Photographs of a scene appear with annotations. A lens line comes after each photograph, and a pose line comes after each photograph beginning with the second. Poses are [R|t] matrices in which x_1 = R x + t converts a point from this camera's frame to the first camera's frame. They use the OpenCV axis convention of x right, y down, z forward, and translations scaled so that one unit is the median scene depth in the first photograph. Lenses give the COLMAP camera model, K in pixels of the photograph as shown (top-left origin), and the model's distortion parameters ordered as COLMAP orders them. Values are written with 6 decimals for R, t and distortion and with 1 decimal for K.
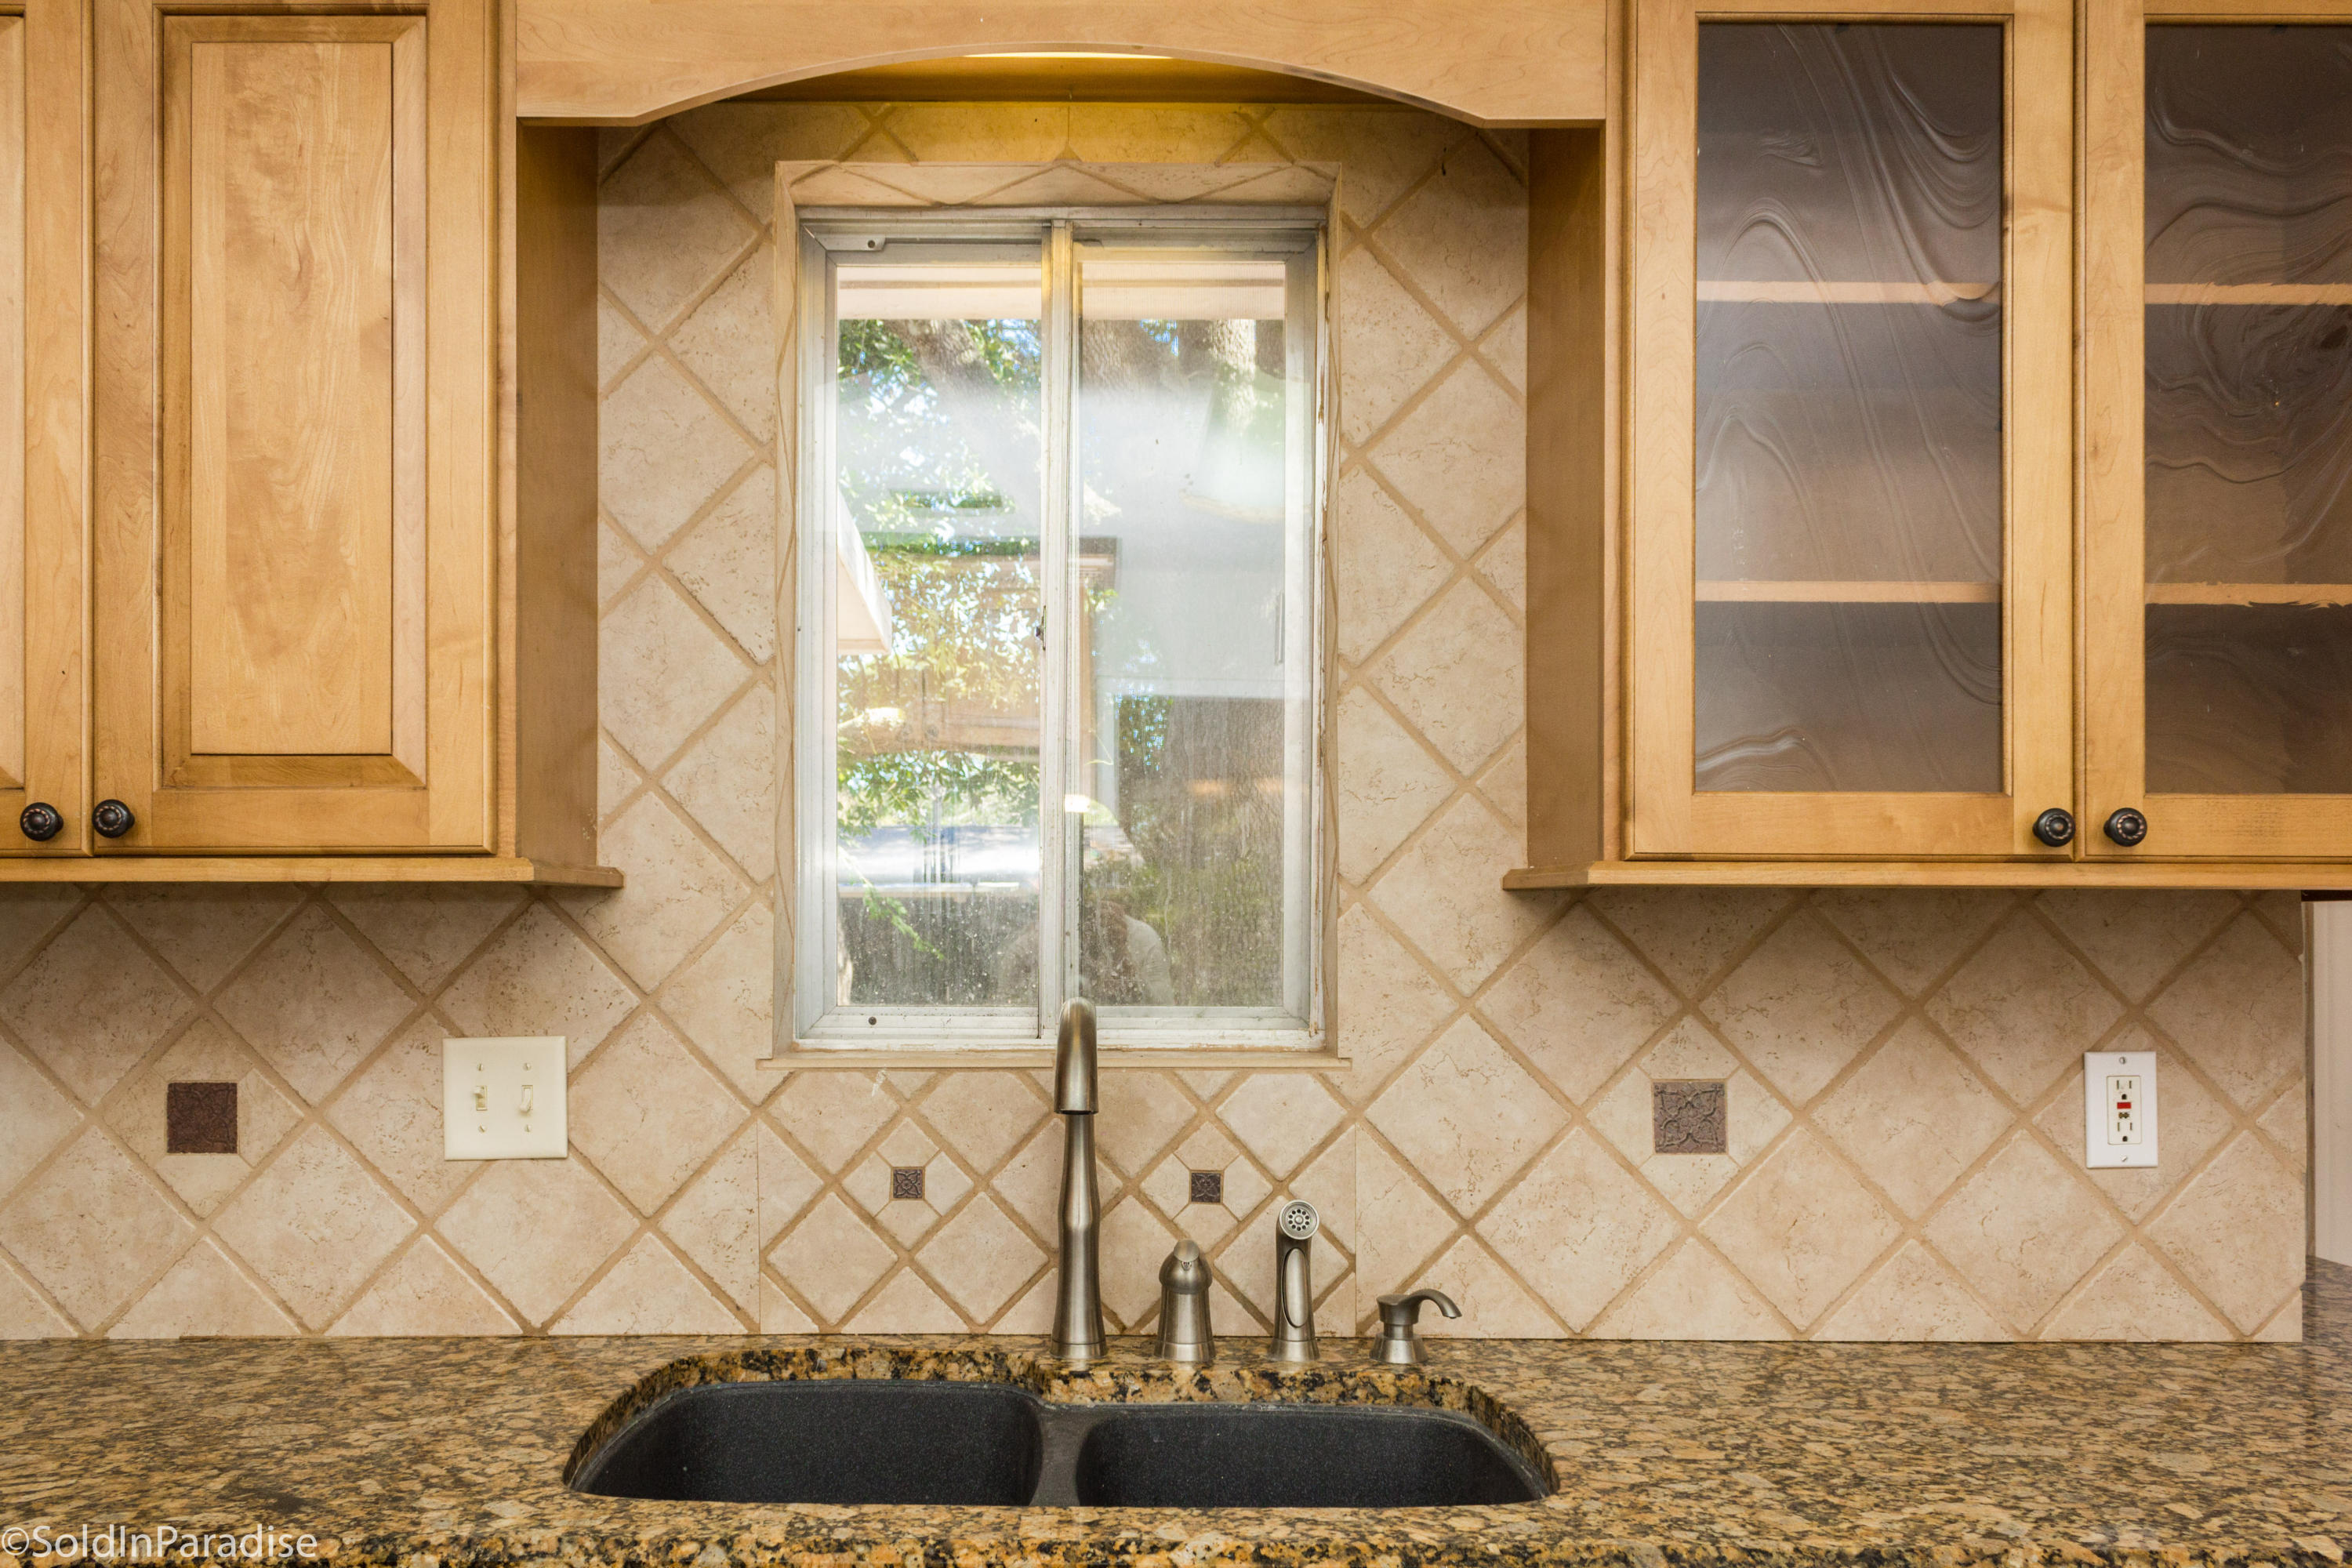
lens RADIAL K [[1870.2, 0, 1173.8], [0, 1870.2, 890.7], [0, 0, 1]] dist [0.023395, -0.007316]
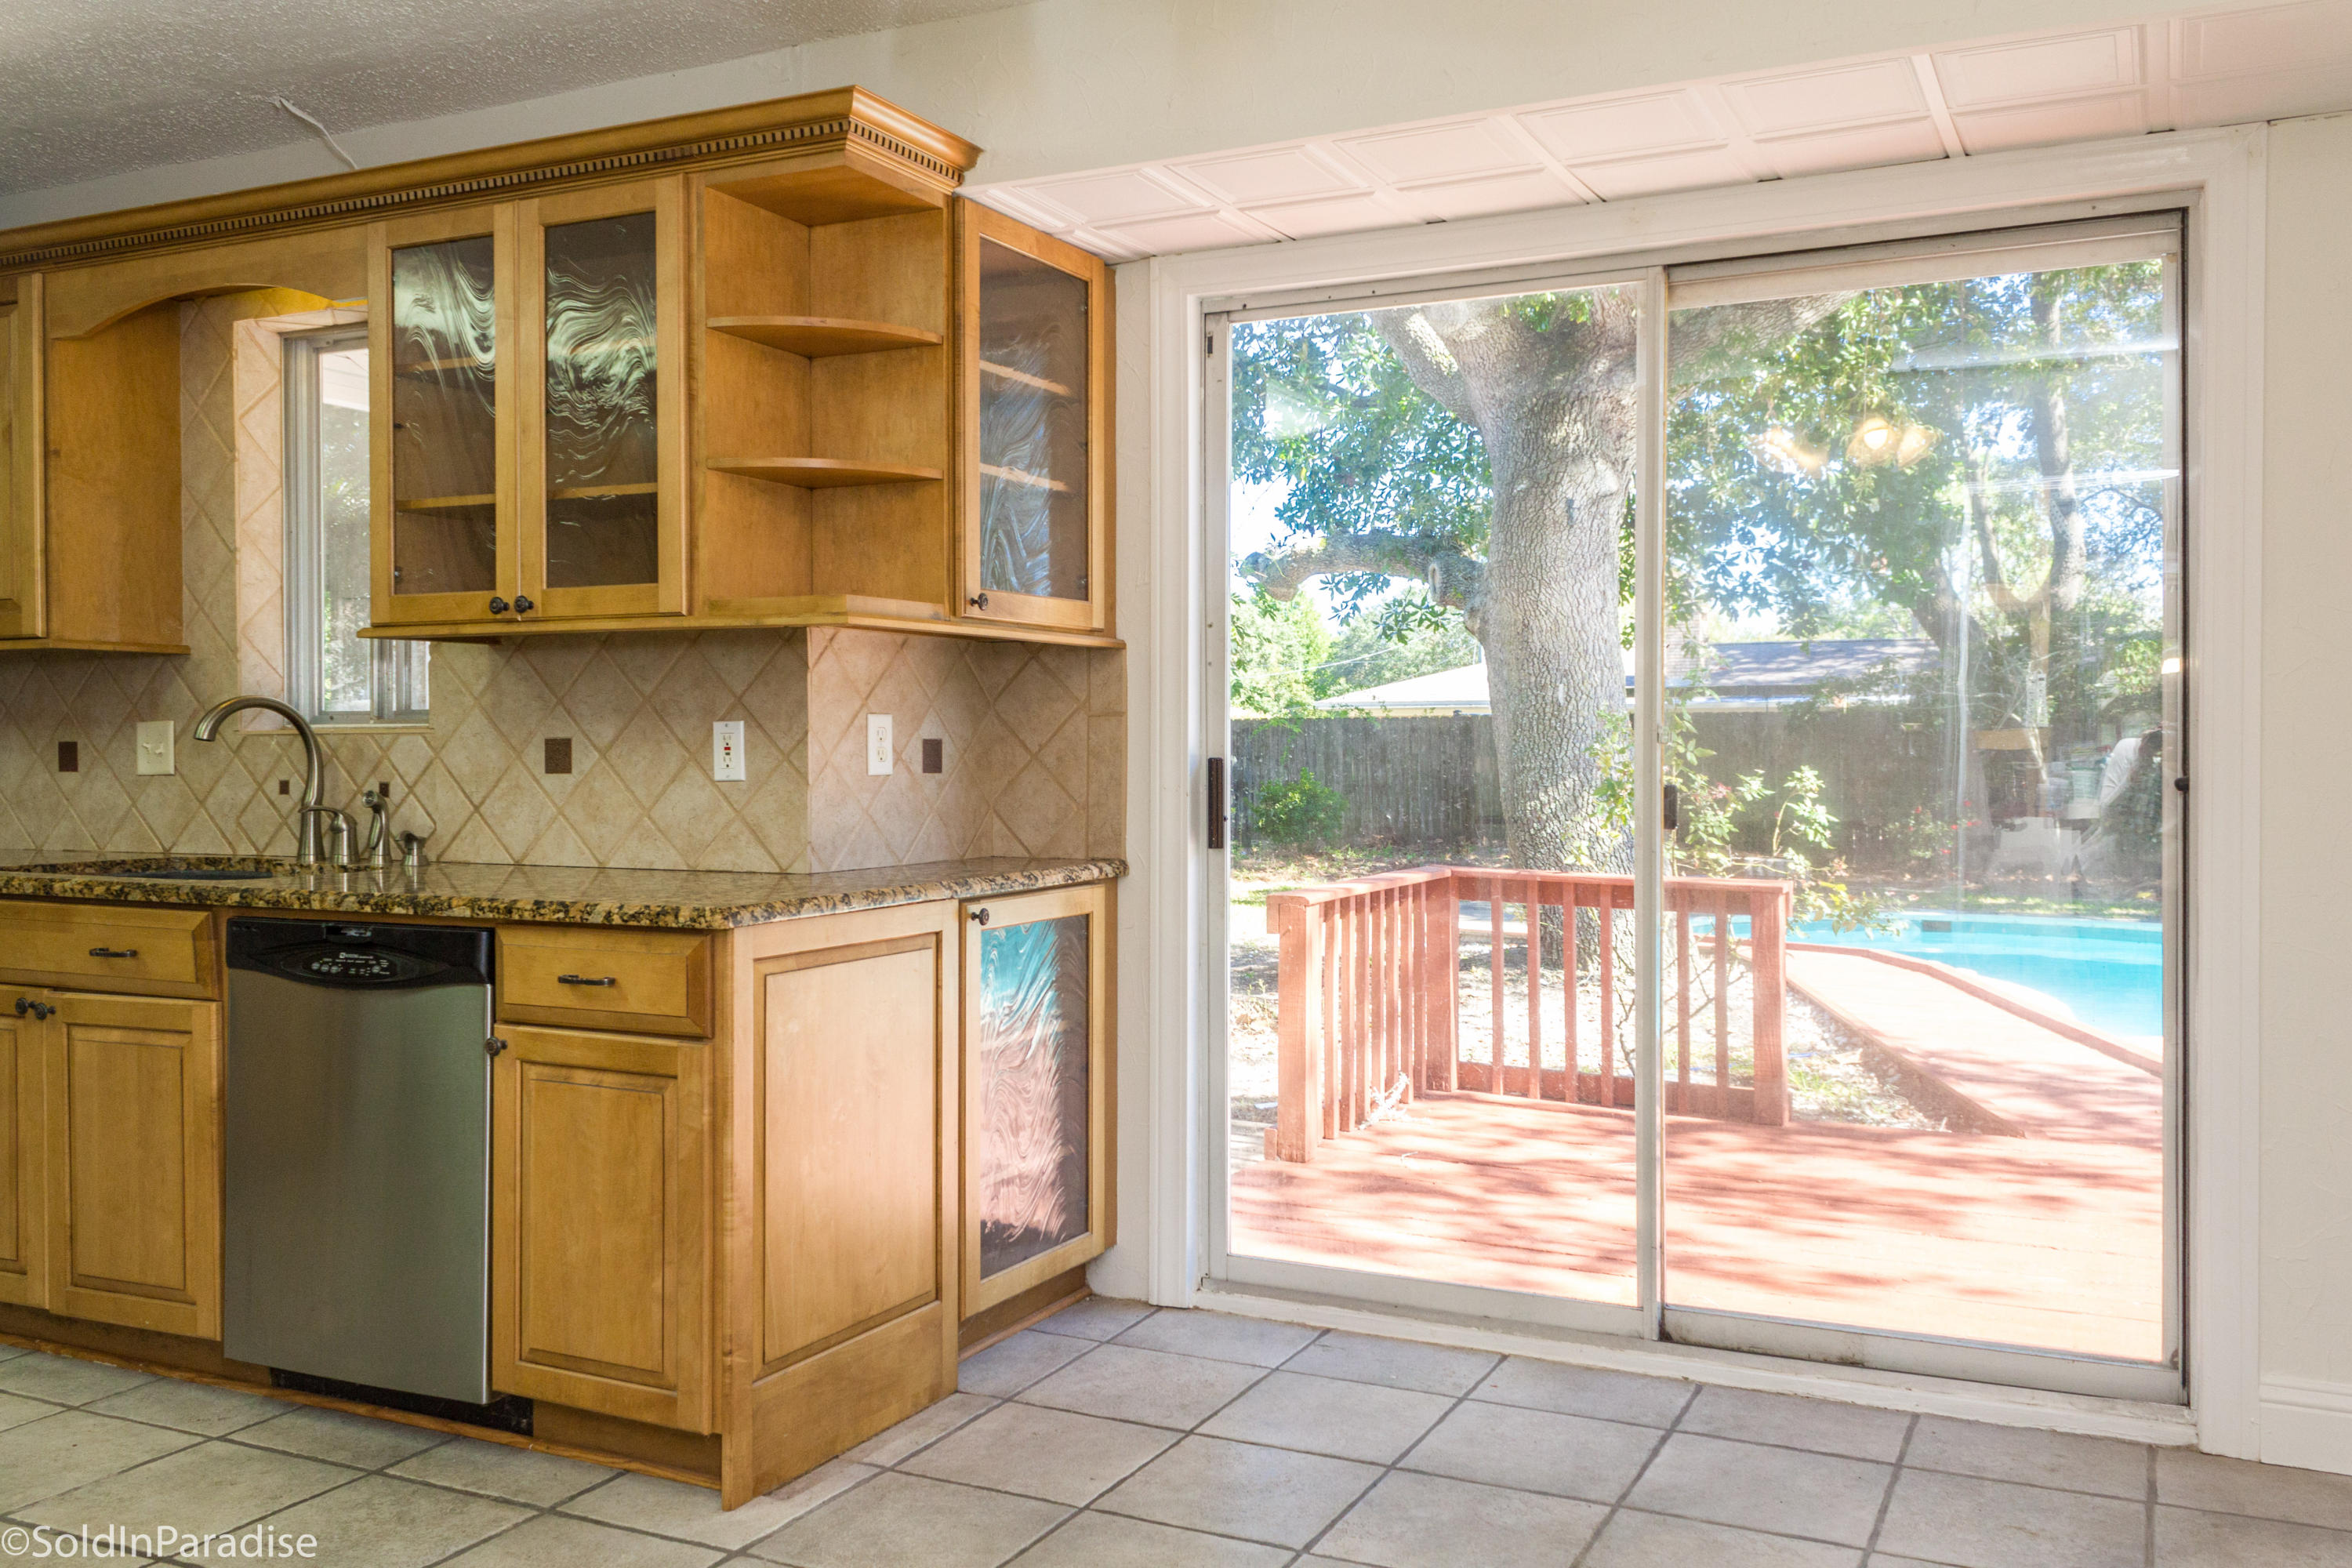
lens RADIAL K [[1928.4, 0, 1180.0], [0, 1928.4, 779.9], [0, 0, 1]] dist [0.036702, -0.011902]
pose [[0.903862, 0.003493, -0.427809, 1.770295], [0.007786, 0.999667, 0.024612, 0.100492], [0.427752, -0.025577, 0.903534, -0.596521]]
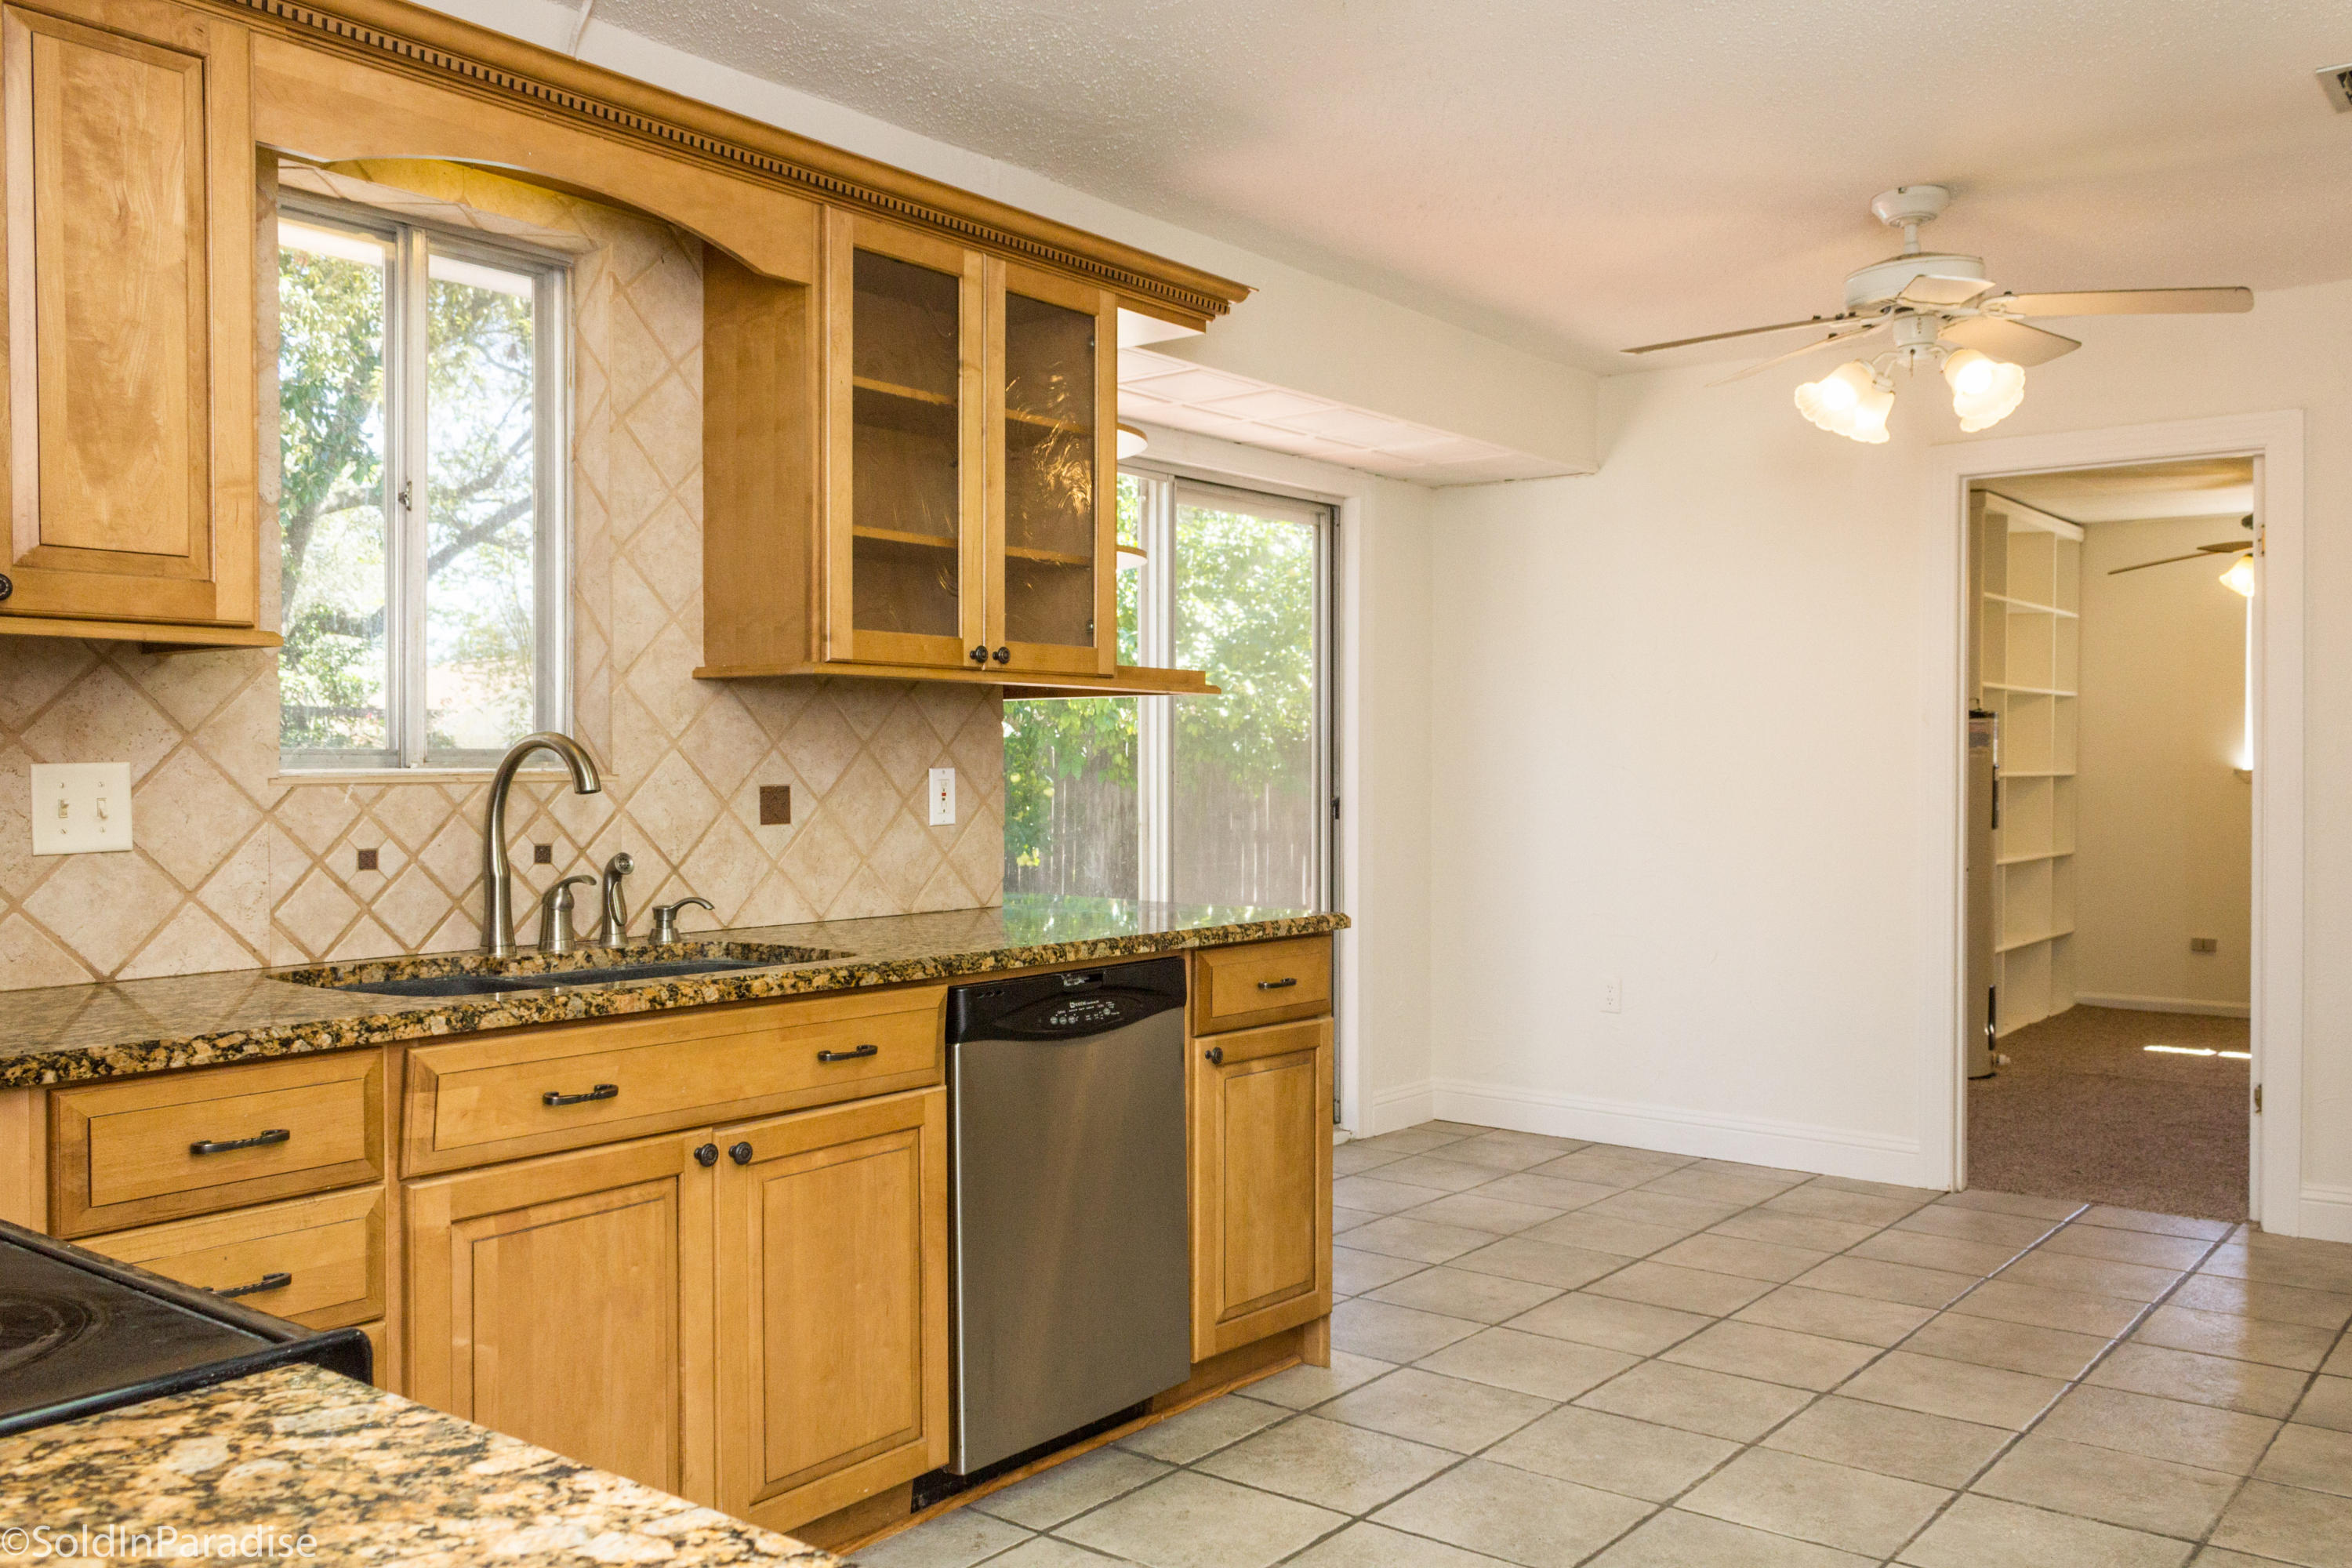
lens RADIAL K [[1936.1, 0, 1183.5], [0, 1936.1, 817.4], [0, 0, 1]] dist [0.048081, 0.011838]
pose [[0.615836, -0.024668, 0.787488, -0.982448], [-0.003473, 0.999415, 0.034022, 0.066298], [-0.787866, -0.023687, 0.615391, -0.494203]]
